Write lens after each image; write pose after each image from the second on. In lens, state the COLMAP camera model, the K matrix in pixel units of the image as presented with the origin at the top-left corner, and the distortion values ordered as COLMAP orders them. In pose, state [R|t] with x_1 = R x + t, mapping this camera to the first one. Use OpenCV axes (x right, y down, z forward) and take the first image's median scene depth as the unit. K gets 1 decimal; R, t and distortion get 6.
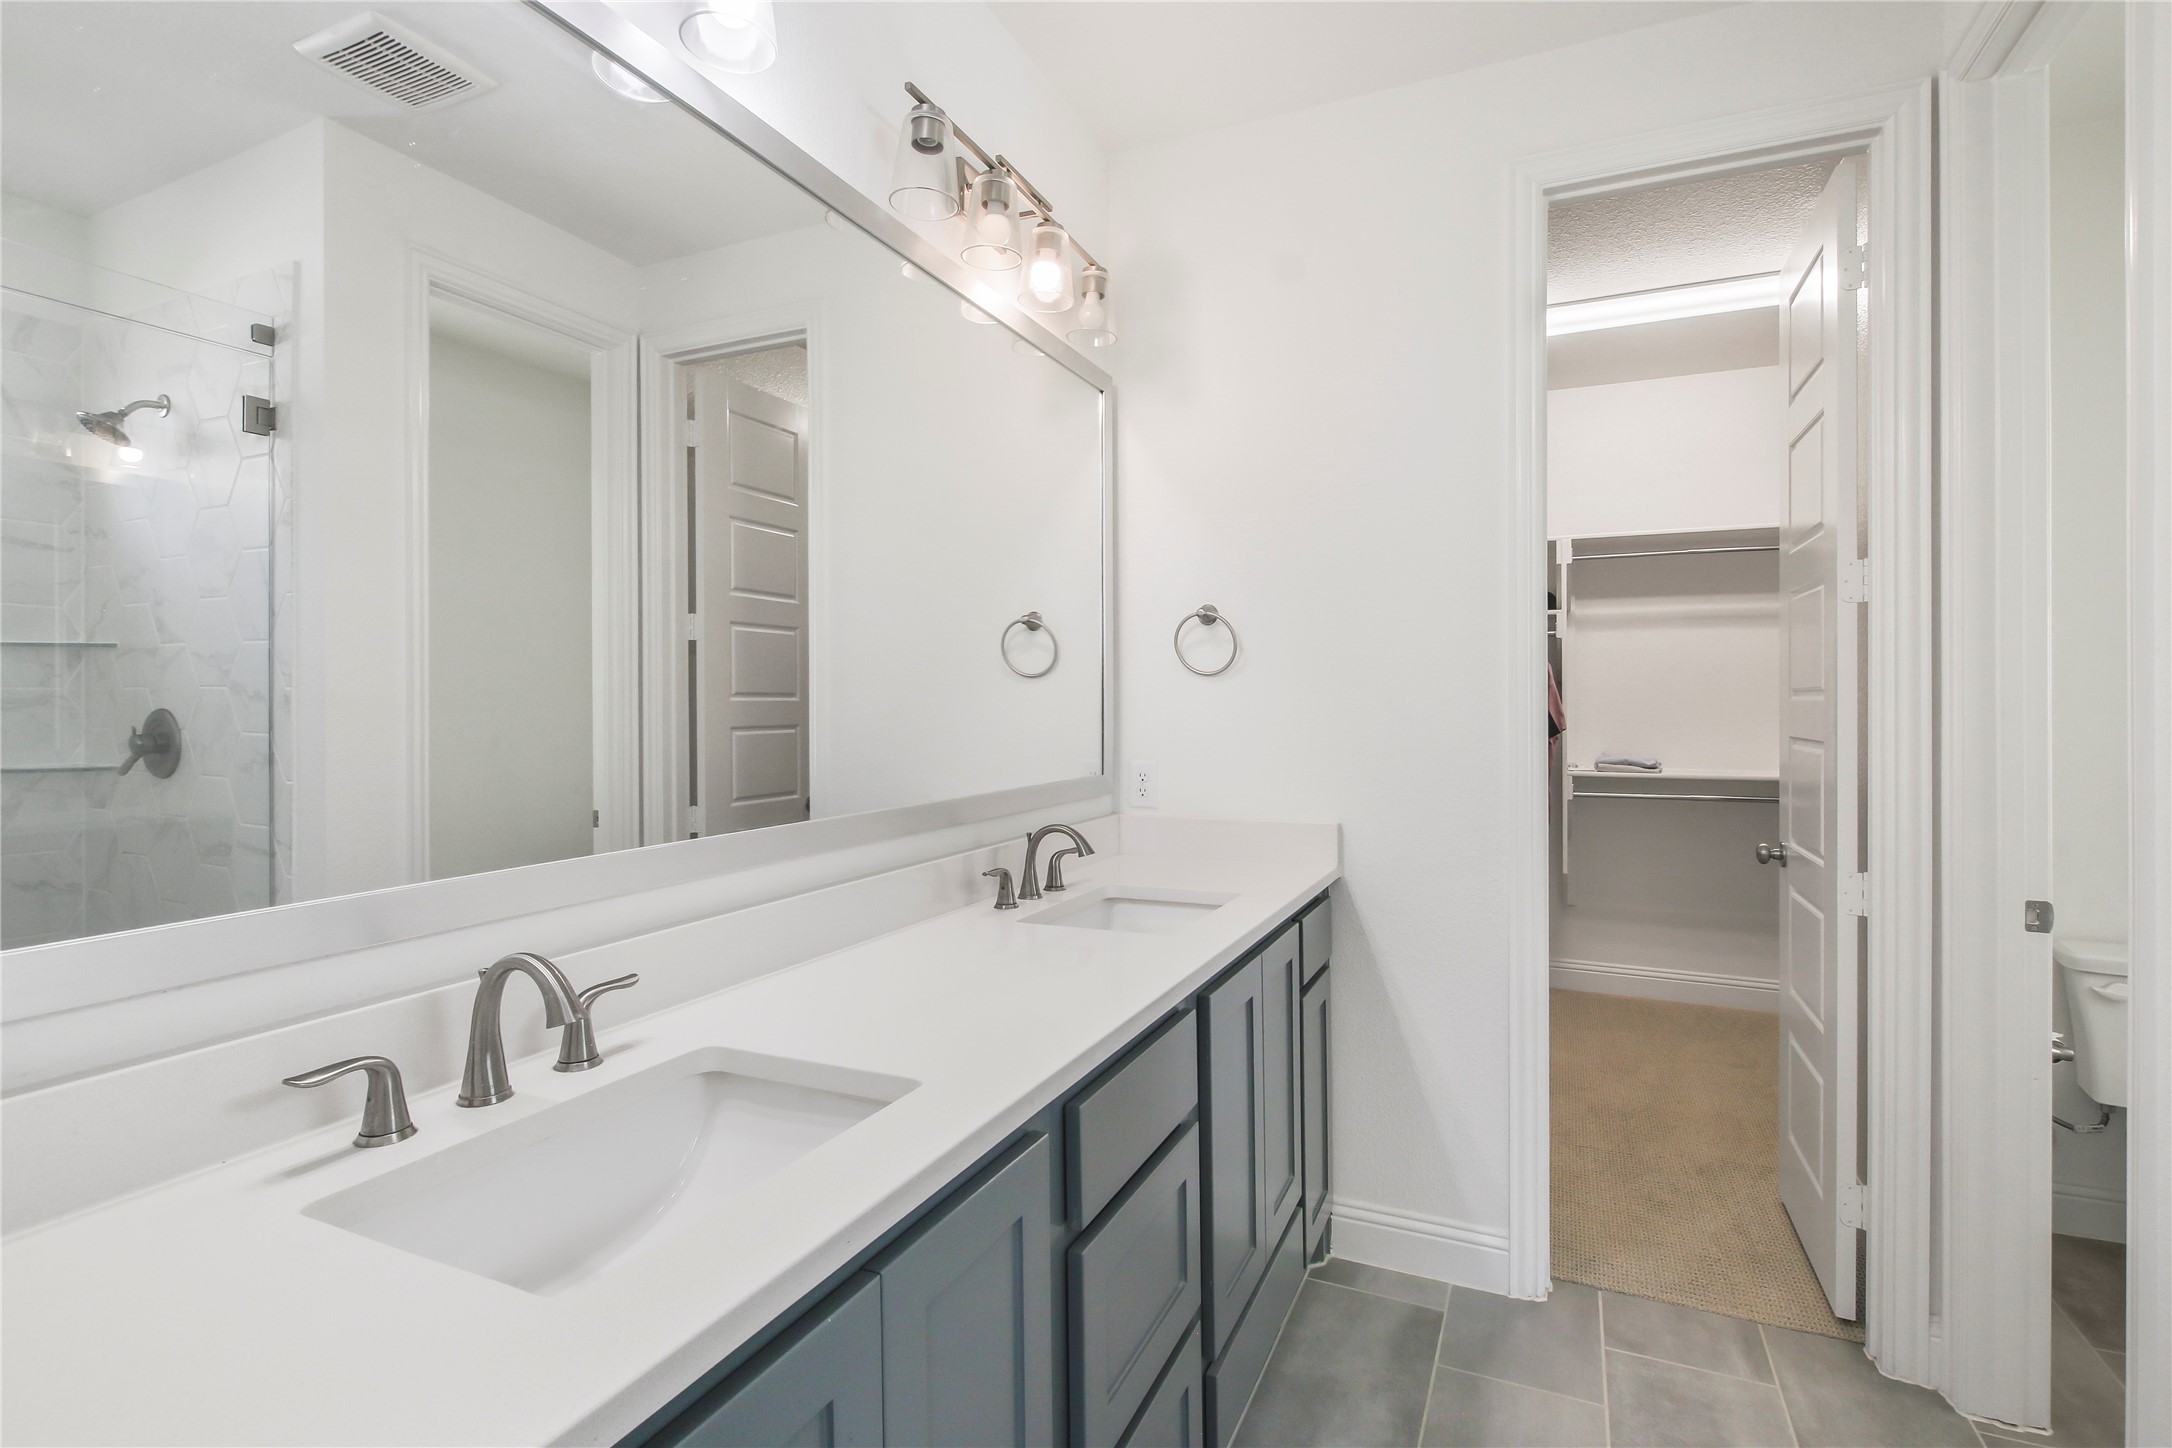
lens RADIAL K [[1030.0, 0, 1085.7], [0, 1030.0, 714.5], [0, 0, 1]] dist [0.004101, -0.004144]
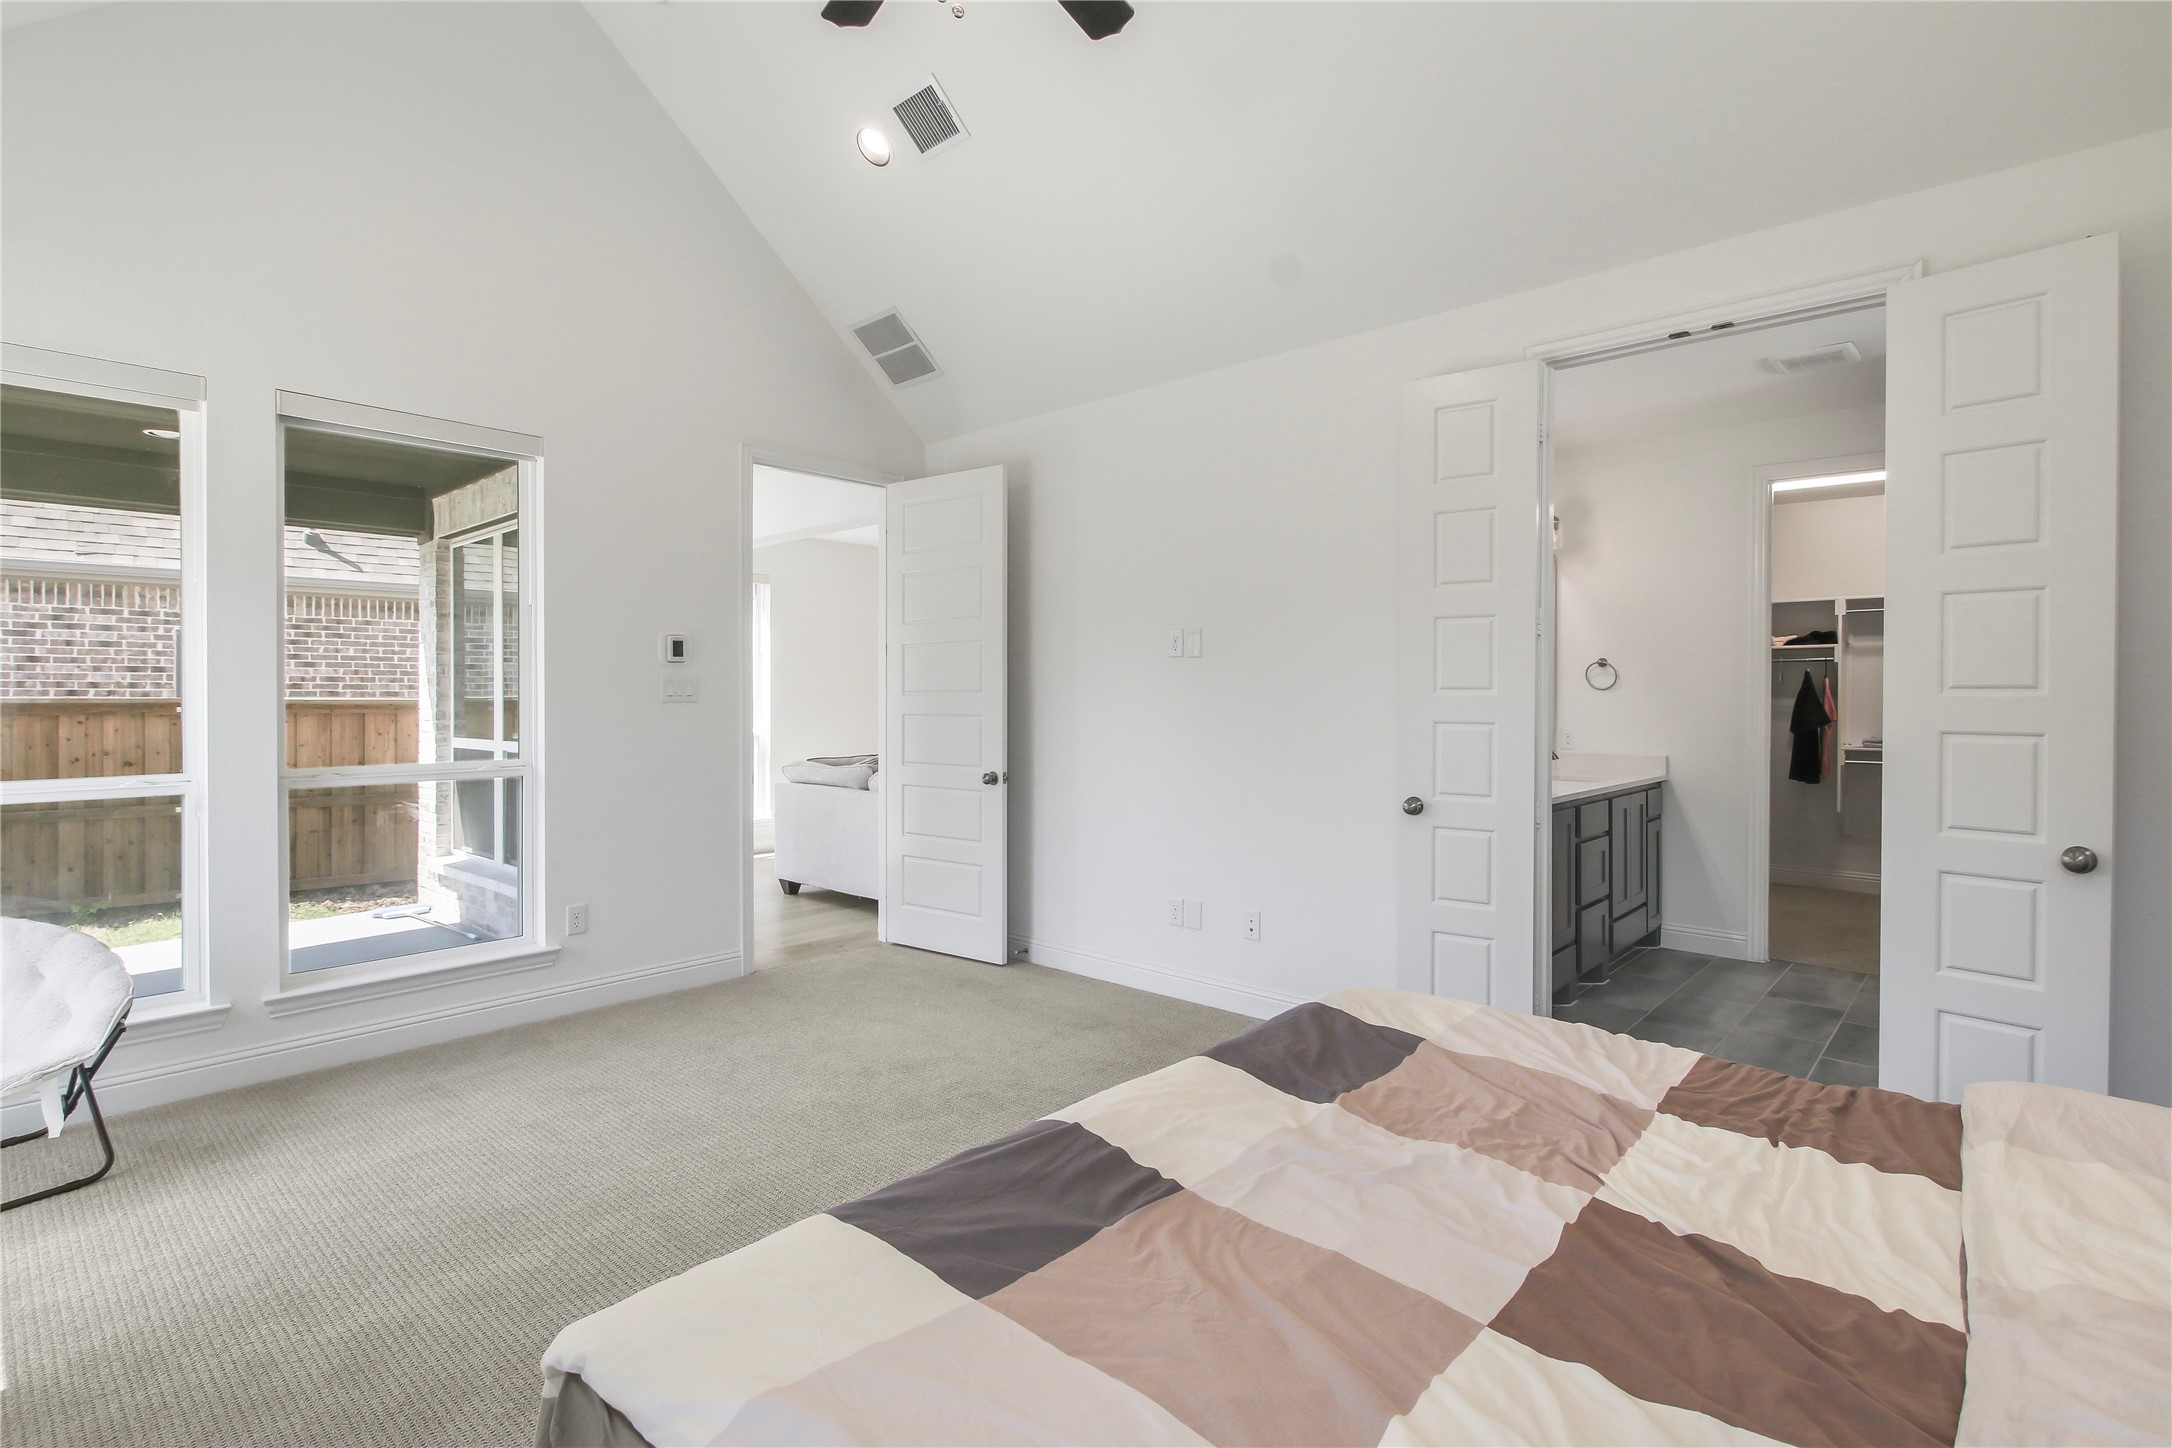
lens RADIAL K [[1030.0, 0, 1091.6], [0, 1030.0, 718.5], [0, 0, 1]] dist [0.004101, -0.004144]
pose [[0.954812, 0.006352, -0.297144, -0.295848], [-0.006080, 0.999980, 0.001839, 0.028999], [0.297150, 0.000051, 0.954831, -1.577752]]
